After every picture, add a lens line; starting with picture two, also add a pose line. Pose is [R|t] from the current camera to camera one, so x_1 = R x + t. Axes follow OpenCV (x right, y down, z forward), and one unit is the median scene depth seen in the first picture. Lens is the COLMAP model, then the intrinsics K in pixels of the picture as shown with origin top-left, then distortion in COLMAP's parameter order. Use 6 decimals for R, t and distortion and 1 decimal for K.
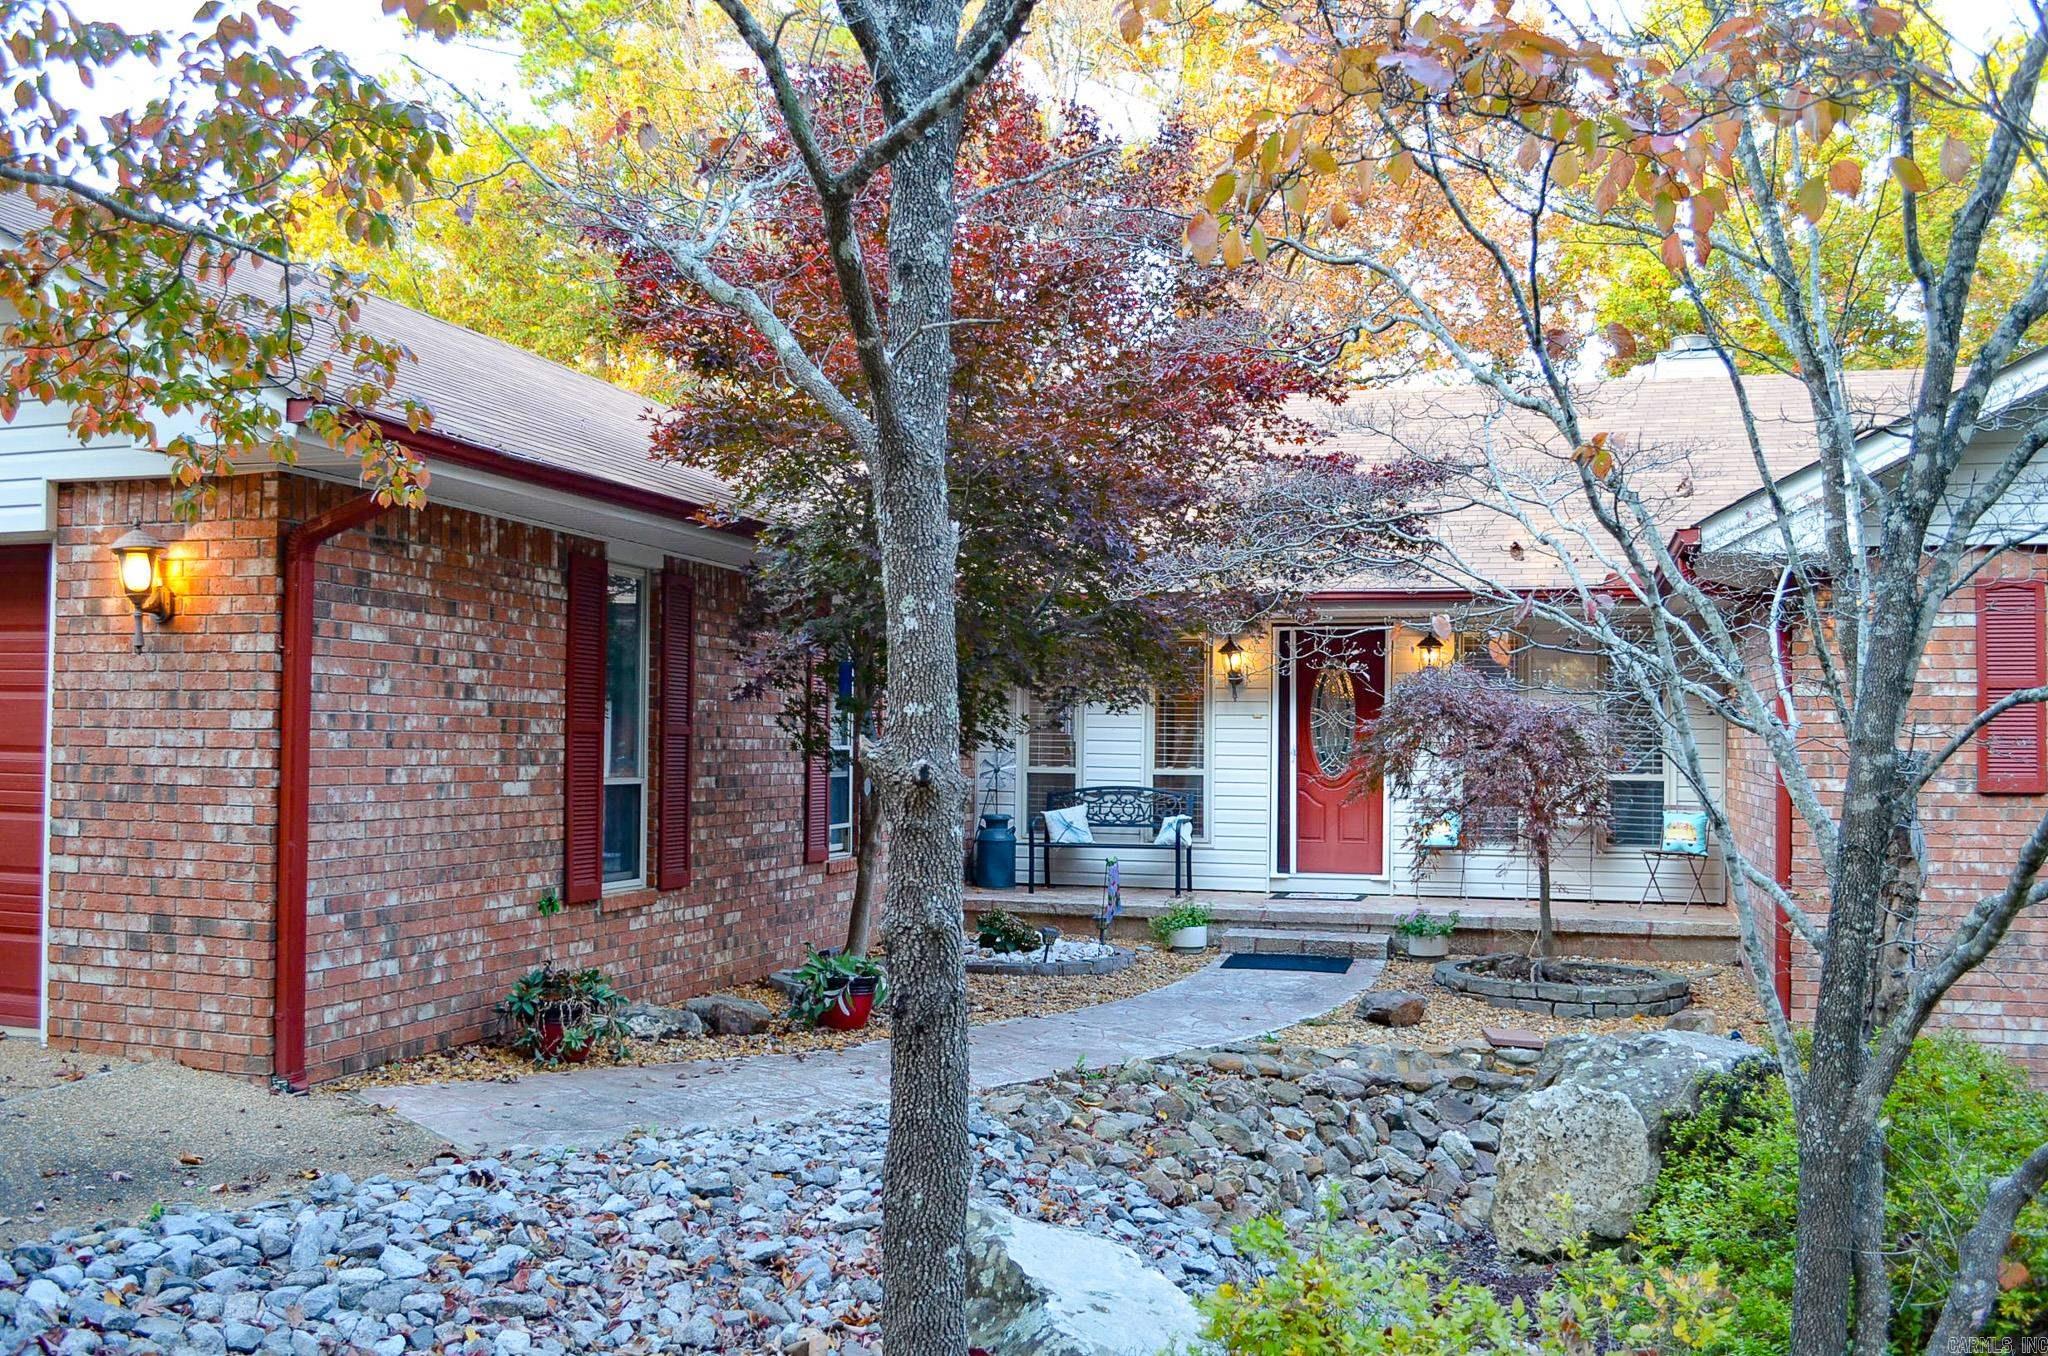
lens RADIAL K [[1735.7, 0, 1024.0], [0, 1735.7, 676.6], [0, 0, 1]] dist [-0.042570, -0.001247]
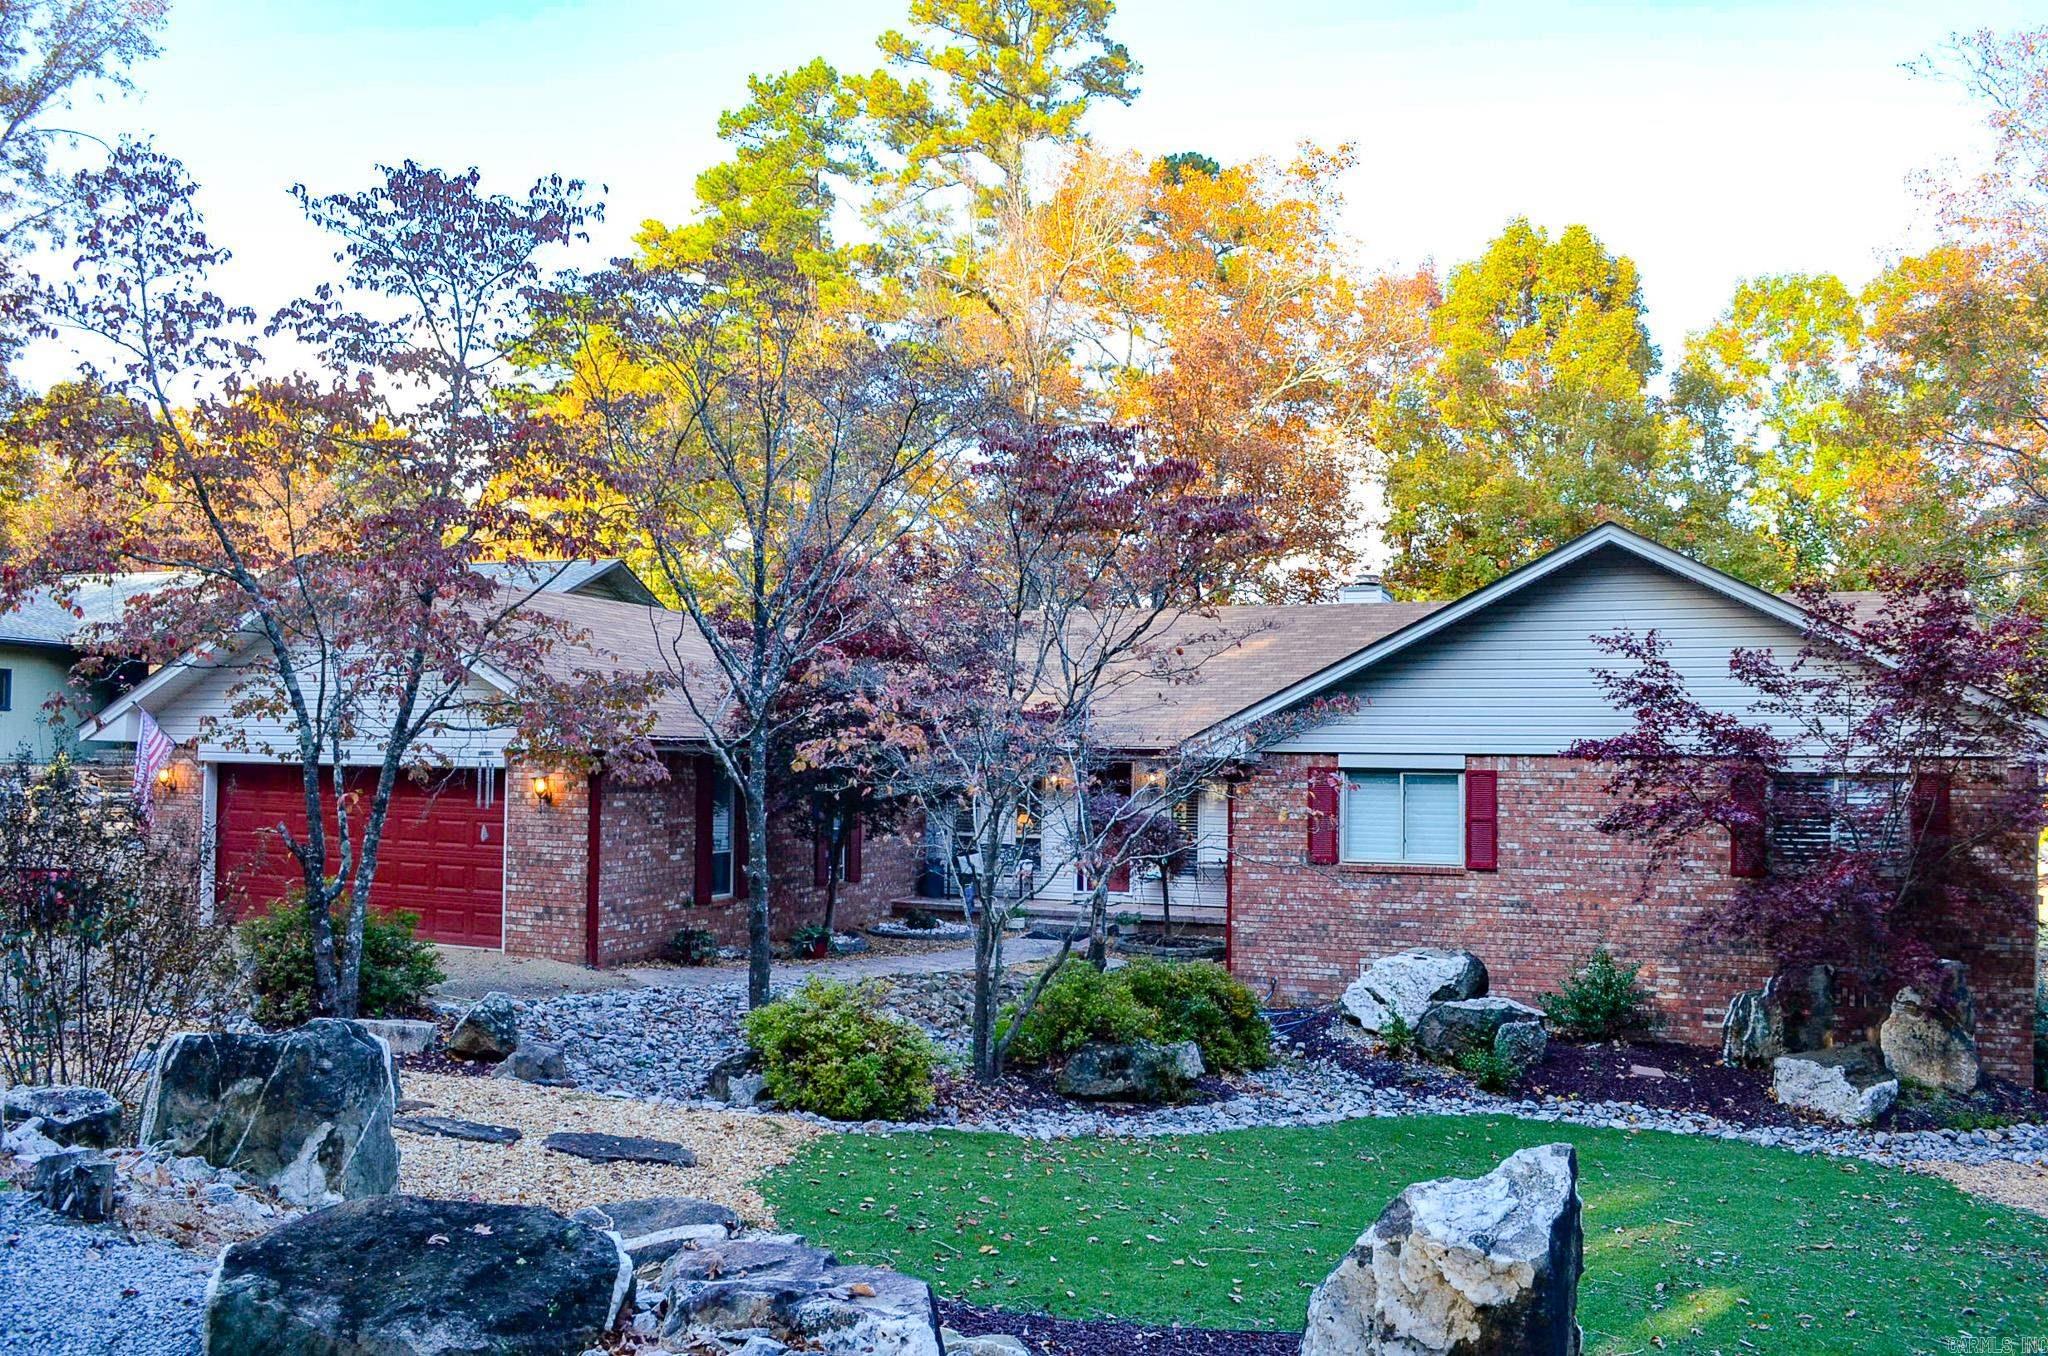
lens RADIAL K [[1620.5, 0, 1023.2], [0, 1620.5, 684.9], [0, 0, 1]] dist [-0.003944, -0.000752]
pose [[0.994990, -0.001500, -0.099960, 0.523181], [0.001106, 0.999991, -0.003998, -0.206839], [0.099965, 0.003867, 0.994983, -1.519892]]
